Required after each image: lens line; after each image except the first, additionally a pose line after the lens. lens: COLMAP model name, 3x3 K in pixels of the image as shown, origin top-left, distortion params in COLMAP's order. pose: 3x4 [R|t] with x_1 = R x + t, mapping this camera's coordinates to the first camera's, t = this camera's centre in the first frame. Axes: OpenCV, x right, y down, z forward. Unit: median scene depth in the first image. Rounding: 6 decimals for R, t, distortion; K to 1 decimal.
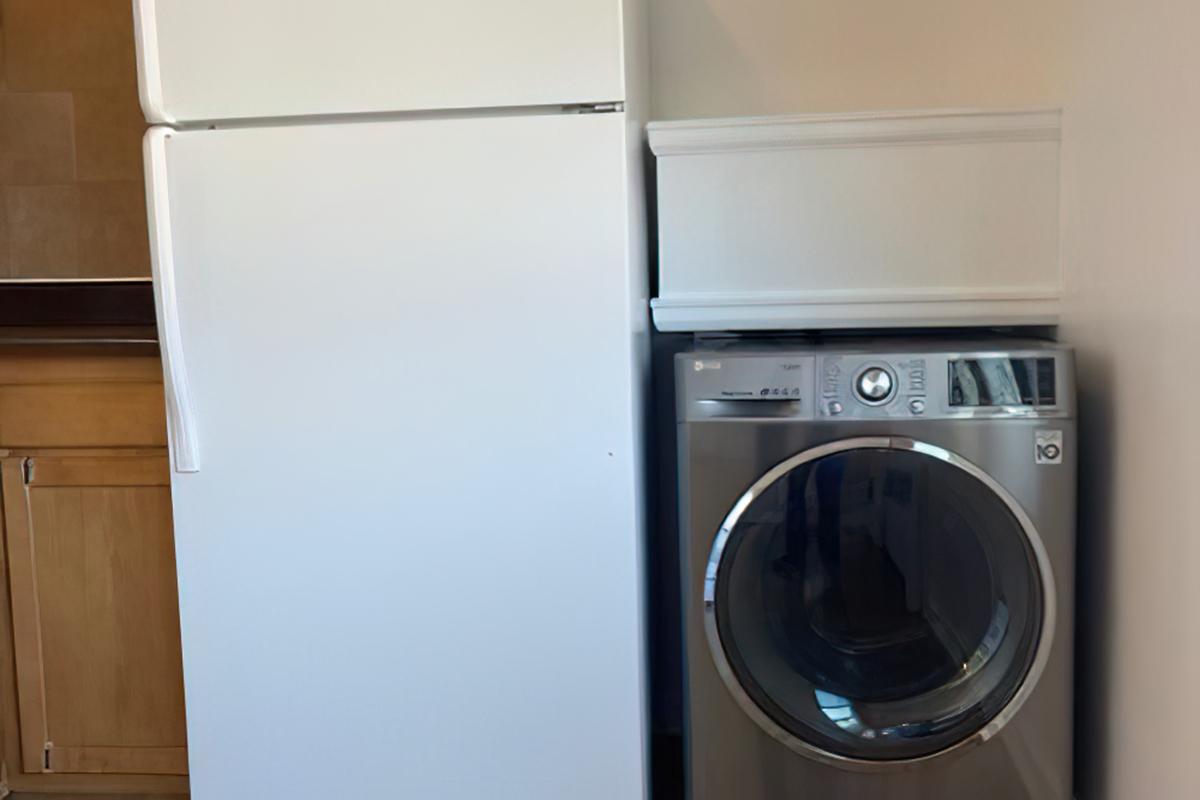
lens RADIAL K [[1212.2, 0, 605.5], [0, 1212.2, 406.6], [0, 0, 1]] dist [0.064274, 0.000000]
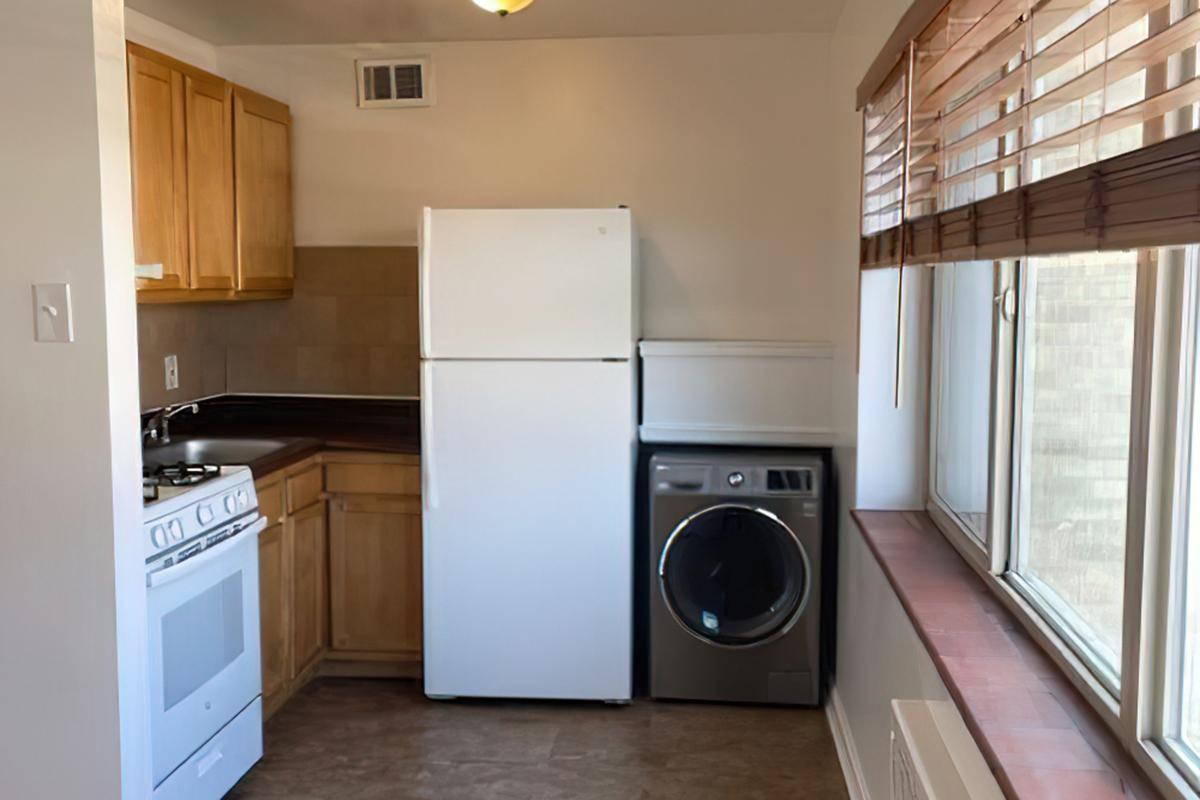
lens RADIAL K [[1212.2, 0, 606.6], [0, 1212.2, 392.4], [0, 0, 1]] dist [0.064274, 0.000000]
pose [[0.999554, 0.029839, 0.000871, -0.022556], [-0.029826, 0.999480, -0.012250, -0.133469], [-0.001236, 0.012218, 0.999925, -1.155528]]
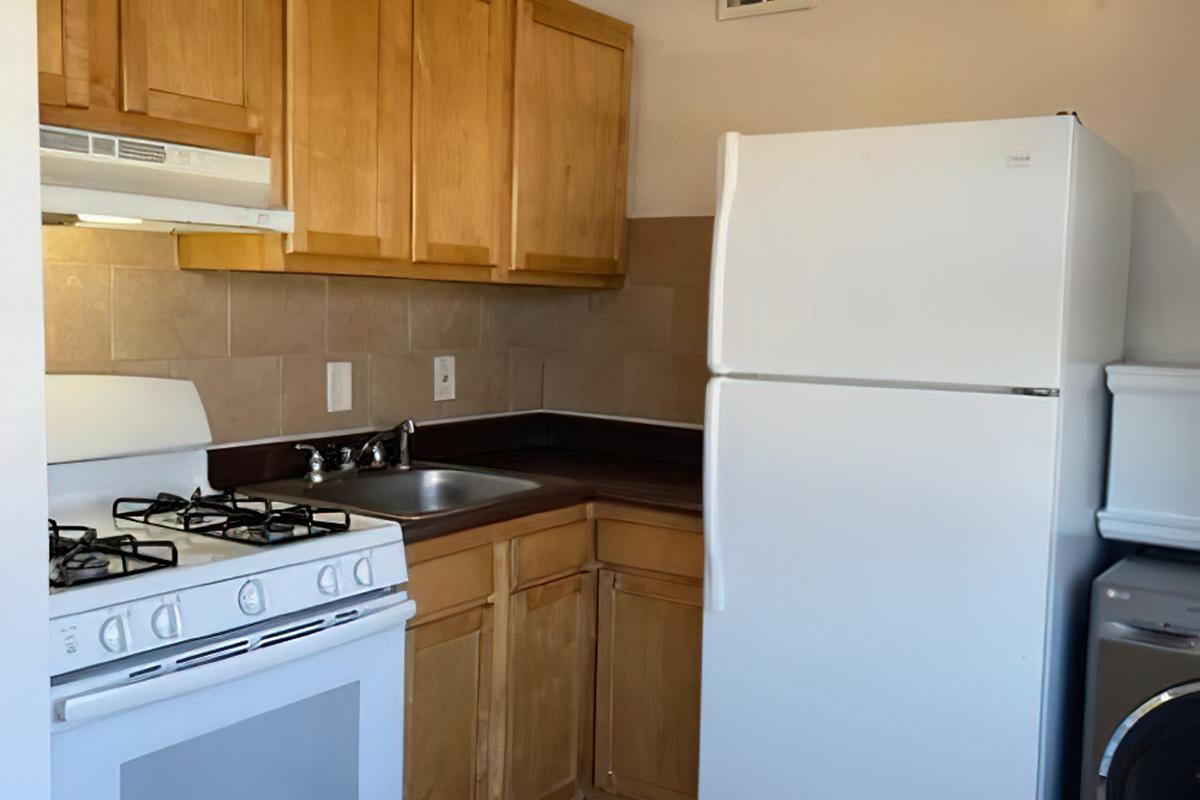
lens RADIAL K [[1236.8, 0, 592.0], [0, 1236.8, 412.8], [0, 0, 1]] dist [0.079668, 0.000000]
pose [[0.891566, 0.093221, -0.443193, 0.145275], [-0.098519, 0.995073, 0.011113, -0.166094], [0.442045, 0.033755, 0.896357, -0.352679]]
